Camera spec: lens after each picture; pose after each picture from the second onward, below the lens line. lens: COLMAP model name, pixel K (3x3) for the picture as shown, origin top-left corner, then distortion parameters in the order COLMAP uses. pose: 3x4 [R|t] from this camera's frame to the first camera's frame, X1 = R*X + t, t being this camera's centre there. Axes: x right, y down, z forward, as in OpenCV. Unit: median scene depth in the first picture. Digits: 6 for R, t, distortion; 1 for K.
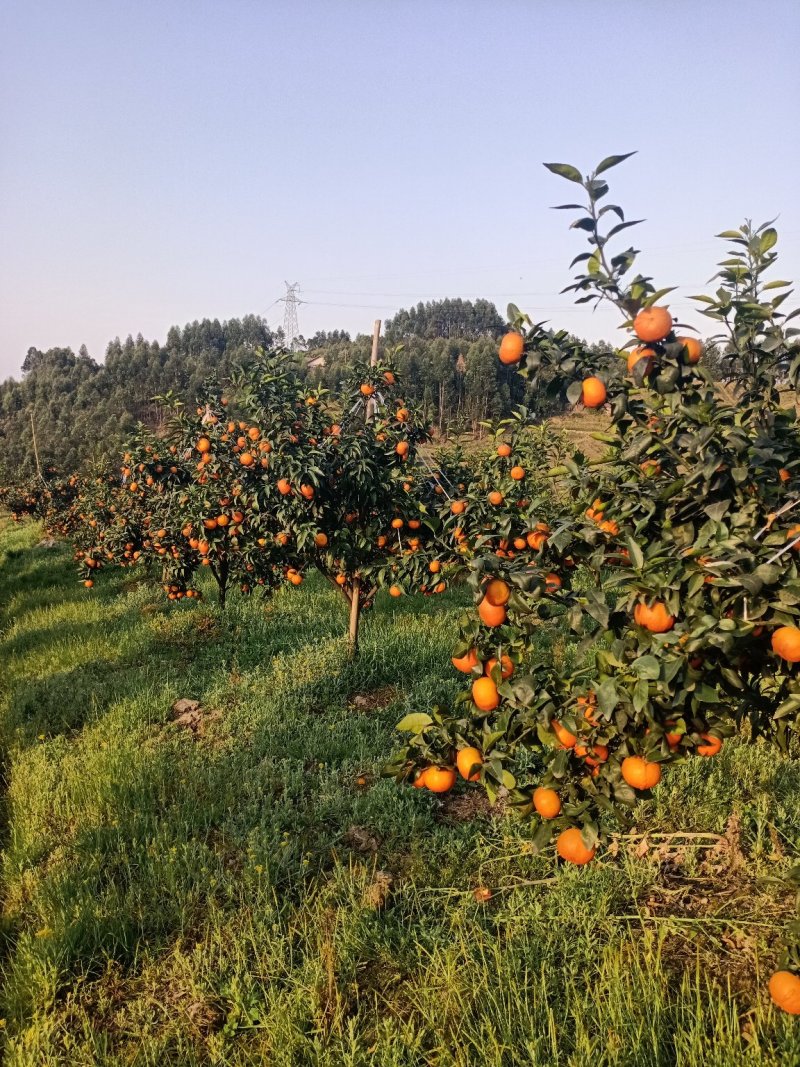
lens RADIAL K [[843.2, 0, 403.7], [0, 843.2, 532.0], [0, 0, 1]] dist [0.079300, -0.195947]
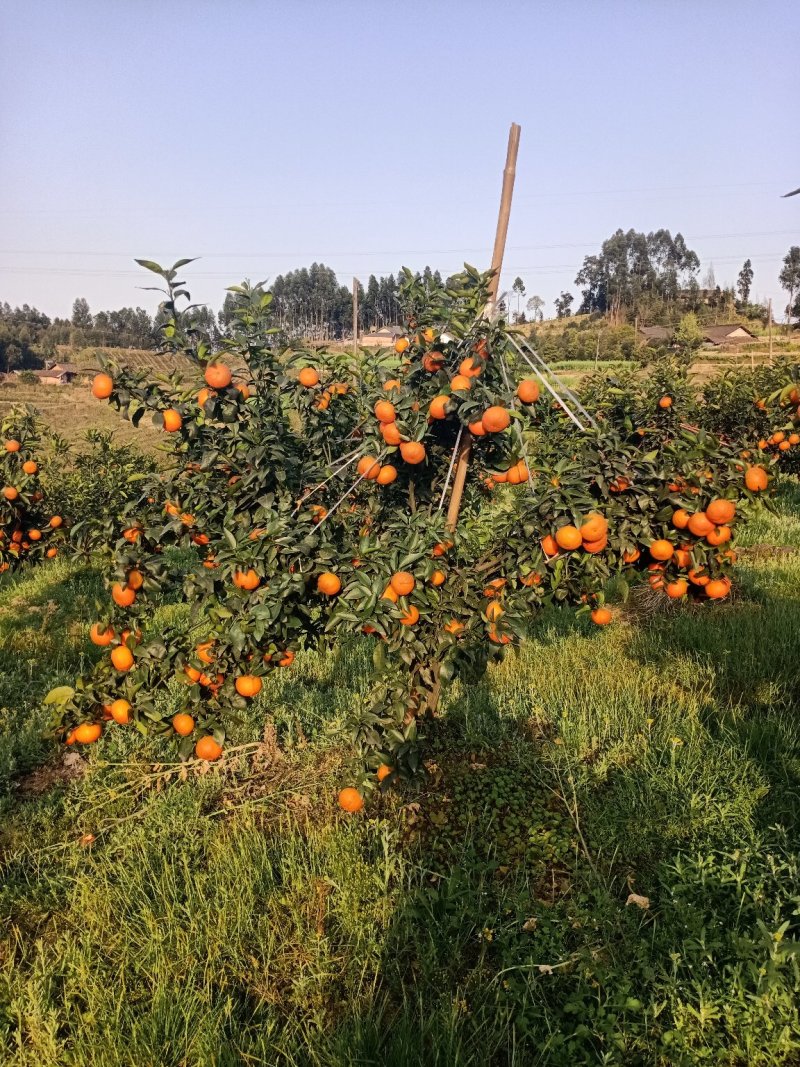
lens RADIAL K [[843.2, 0, 403.7], [0, 843.2, 532.0], [0, 0, 1]] dist [0.079300, -0.195947]
pose [[0.805164, -0.113381, 0.582113, -0.300516], [0.091247, 0.993551, 0.067308, -0.051070], [-0.585991, -0.001078, 0.810317, -0.317319]]
